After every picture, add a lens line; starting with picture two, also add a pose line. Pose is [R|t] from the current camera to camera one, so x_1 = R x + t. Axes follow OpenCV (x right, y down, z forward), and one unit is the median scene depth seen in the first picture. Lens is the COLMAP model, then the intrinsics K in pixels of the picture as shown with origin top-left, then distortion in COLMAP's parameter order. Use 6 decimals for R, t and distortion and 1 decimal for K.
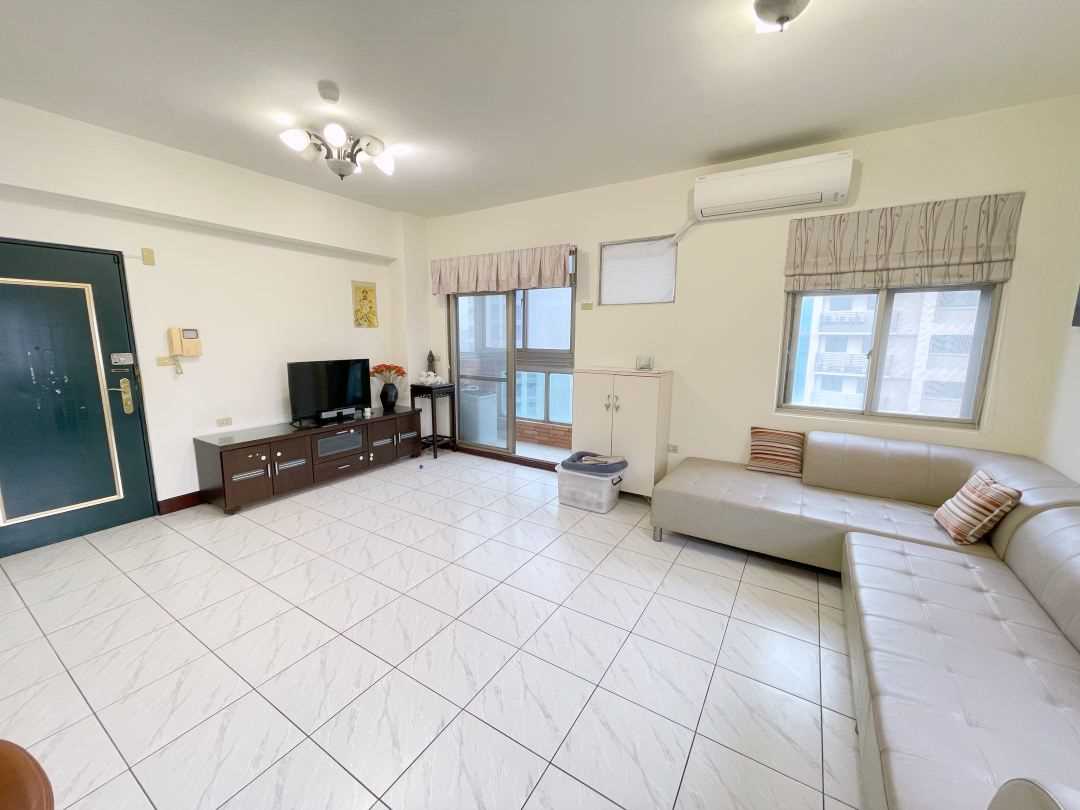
lens RADIAL K [[433.1, 0, 531.3], [0, 433.1, 405.8], [0, 0, 1]] dist [-0.002863, -0.000330]
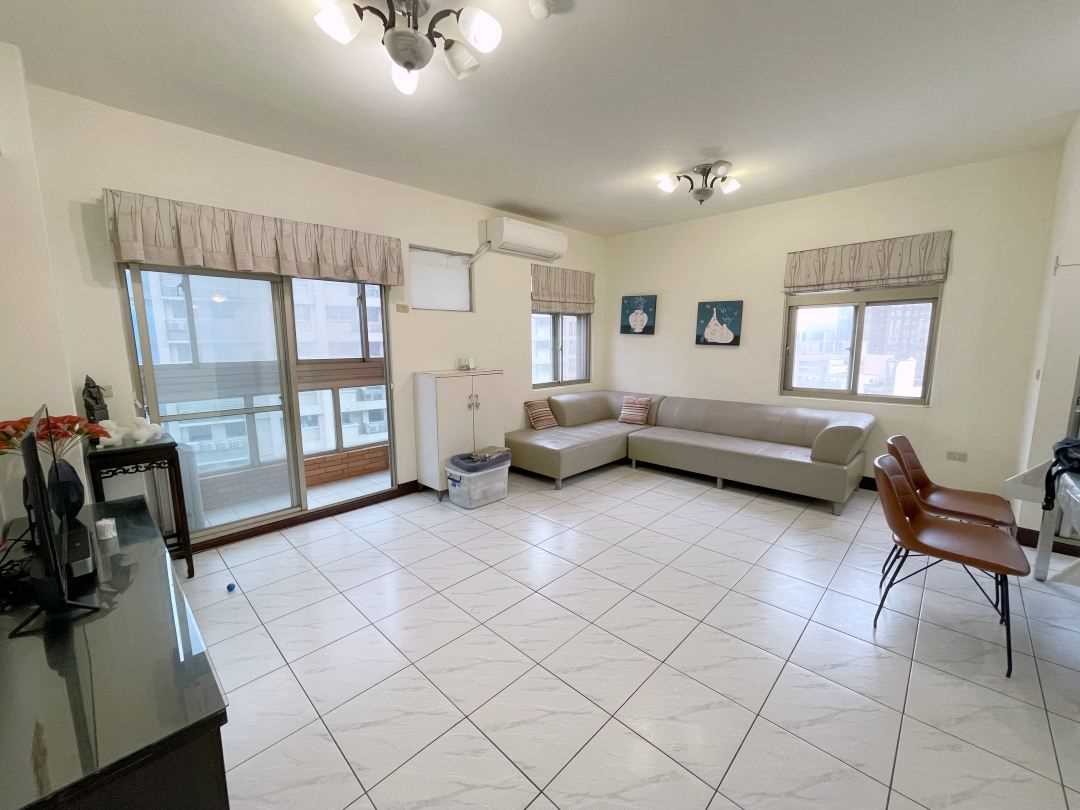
lens RADIAL K [[433.1, 0, 531.3], [0, 433.1, 405.8], [0, 0, 1]] dist [-0.002863, -0.000330]
pose [[0.208470, -0.151339, 0.966249, -0.706817], [0.169706, 0.978566, 0.116654, -0.083982], [-0.963193, 0.139659, 0.229685, 0.524758]]
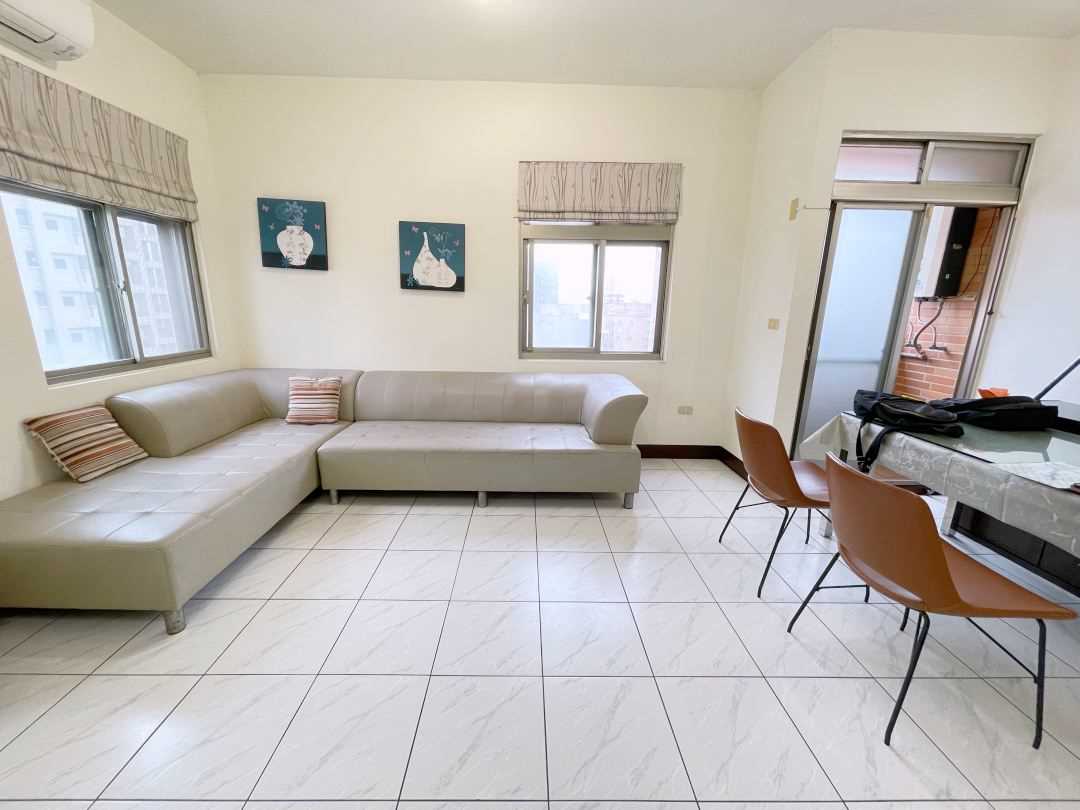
lens RADIAL K [[433.1, 0, 531.3], [0, 433.1, 405.8], [0, 0, 1]] dist [-0.002863, -0.000330]
pose [[-0.548268, -0.210251, 0.809442, -0.243203], [0.117416, 0.938943, 0.323420, -0.060273], [-0.828019, 0.272362, -0.490106, 0.583571]]
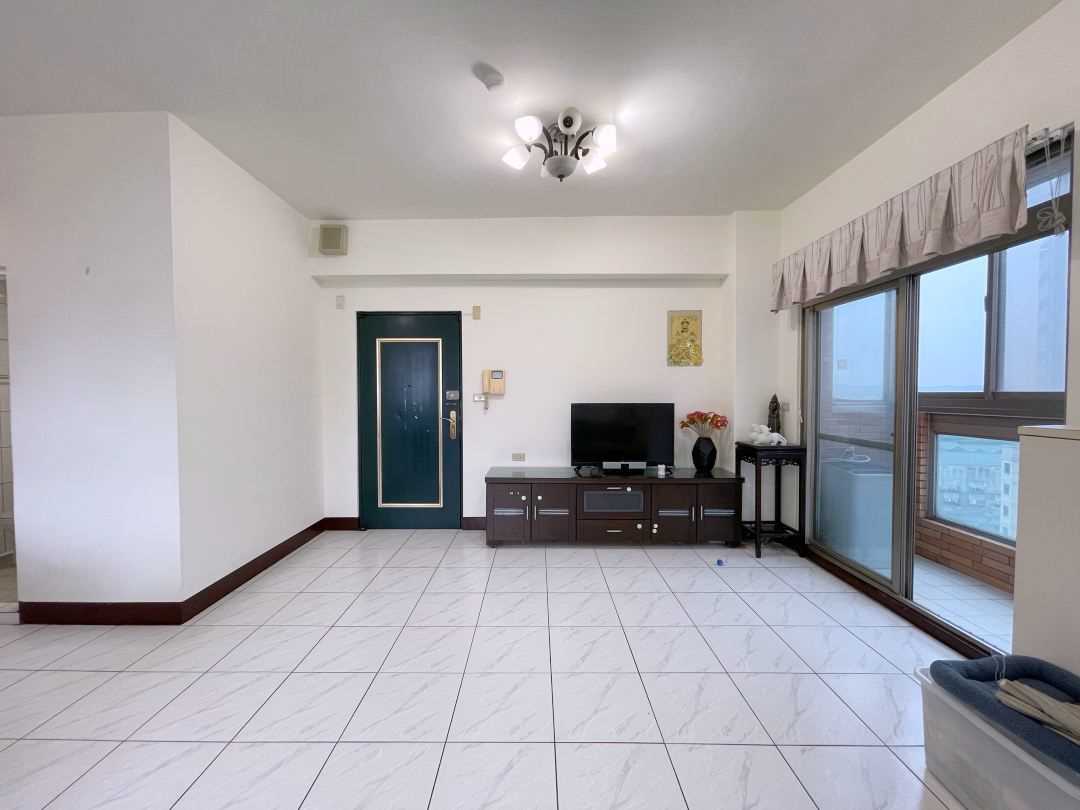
lens RADIAL K [[433.1, 0, 531.3], [0, 433.1, 405.8], [0, 0, 1]] dist [-0.002863, -0.000330]
pose [[0.526731, 0.014564, -0.849907, 0.172574], [-0.133493, 0.988864, -0.065787, -0.018352], [0.839484, 0.148109, 0.522810, 0.391651]]
